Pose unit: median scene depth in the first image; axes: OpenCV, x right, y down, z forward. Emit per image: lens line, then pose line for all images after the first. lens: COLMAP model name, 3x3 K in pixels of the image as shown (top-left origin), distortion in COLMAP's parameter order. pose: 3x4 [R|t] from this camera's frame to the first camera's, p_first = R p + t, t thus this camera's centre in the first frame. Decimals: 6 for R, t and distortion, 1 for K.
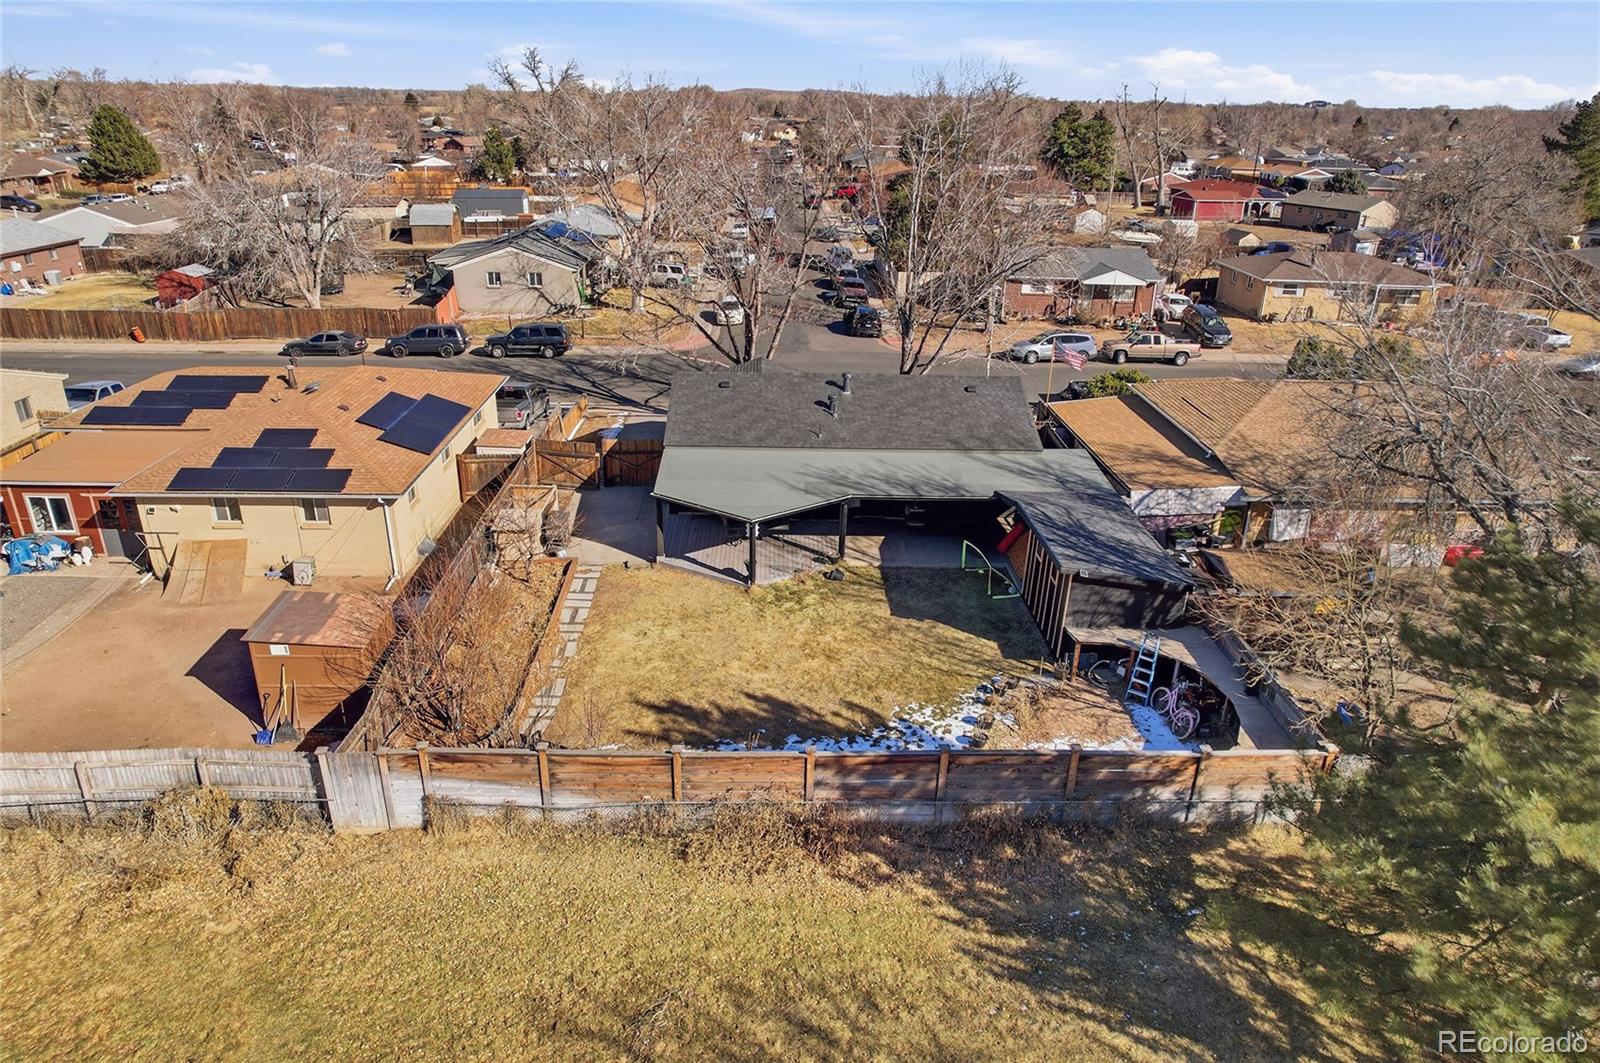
lens RADIAL K [[1030.9, 0, 797.6], [0, 1030.9, 502.1], [0, 0, 1]] dist [-0.075851, 0.068448]
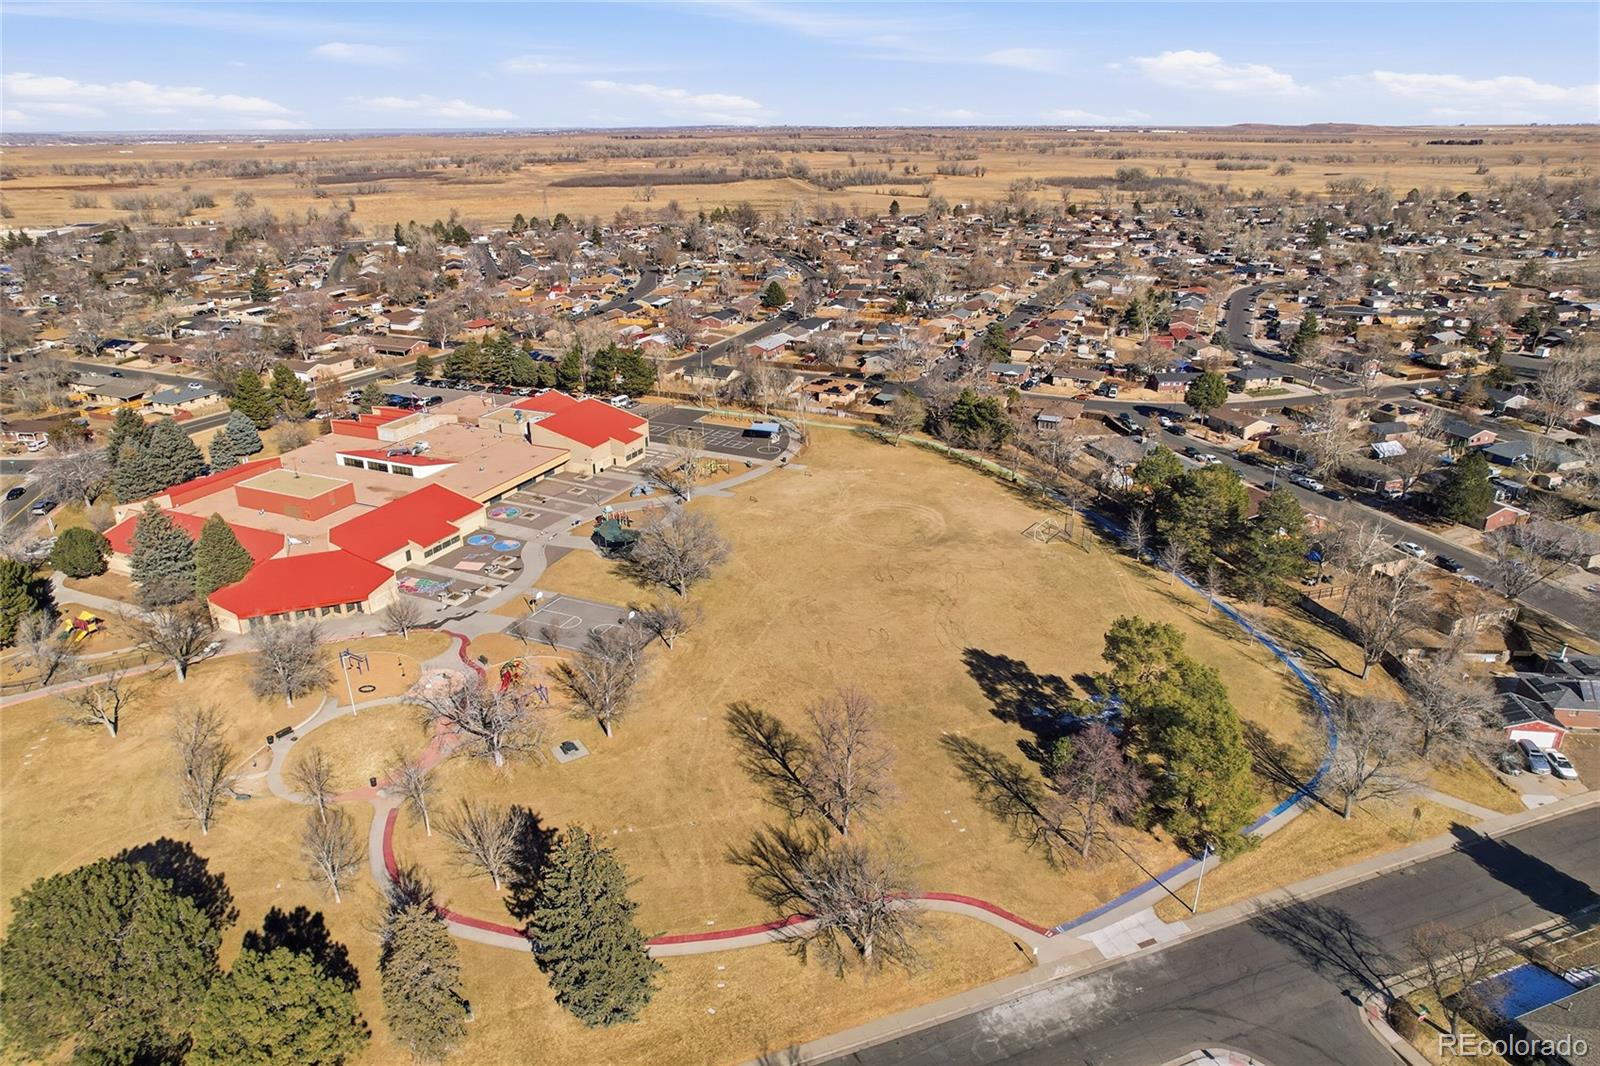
lens RADIAL K [[1030.9, 0, 797.6], [0, 1030.9, 503.6], [0, 0, 1]] dist [-0.075851, 0.068448]
pose [[0.901219, 0.126428, -0.414512, 2.332350], [-0.136515, 0.990624, 0.005337, 0.722457], [0.411300, 0.051777, 0.910028, -5.561286]]
